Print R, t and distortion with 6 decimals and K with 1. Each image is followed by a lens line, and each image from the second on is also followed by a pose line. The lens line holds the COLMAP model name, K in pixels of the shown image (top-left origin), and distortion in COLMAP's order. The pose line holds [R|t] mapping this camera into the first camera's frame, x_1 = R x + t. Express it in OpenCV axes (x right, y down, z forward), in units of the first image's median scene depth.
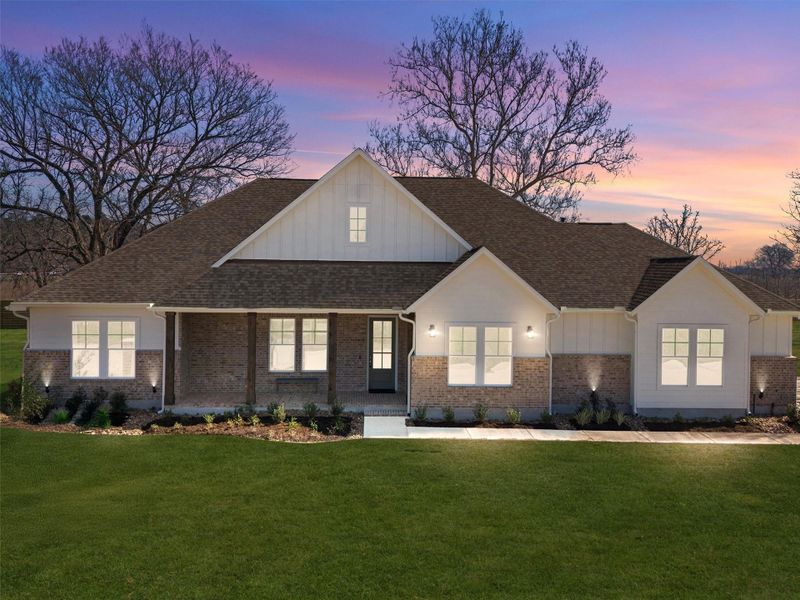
lens RADIAL K [[737.3, 0, 400.0], [0, 737.3, 300.0], [0, 0, 1]] dist [0.007595, -0.002904]
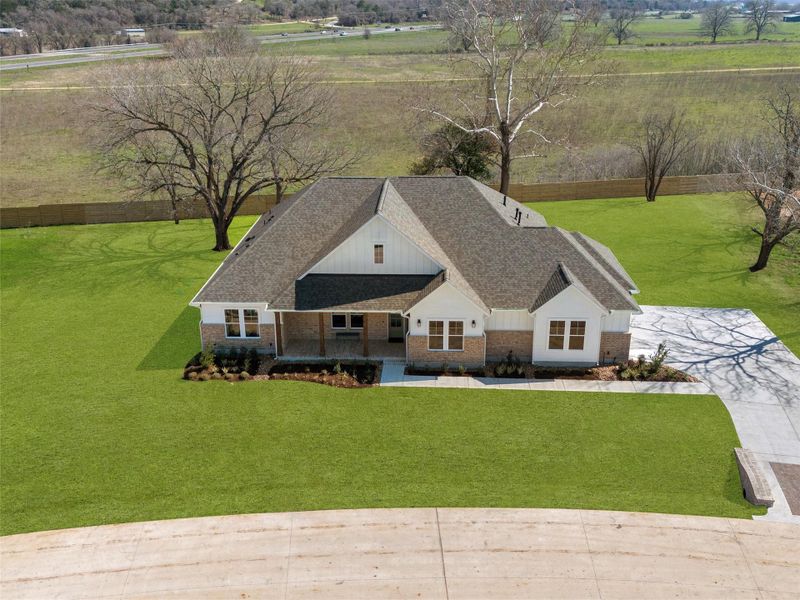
lens RADIAL K [[682.8, 0, 400.0], [0, 682.8, 300.0], [0, 0, 1]] dist [0.009035, 0.001829]
pose [[0.995980, 0.014882, -0.088326, 0.138636], [0.014437, 0.946537, 0.322272, -0.531461], [0.088400, -0.322251, 0.942518, -0.546974]]
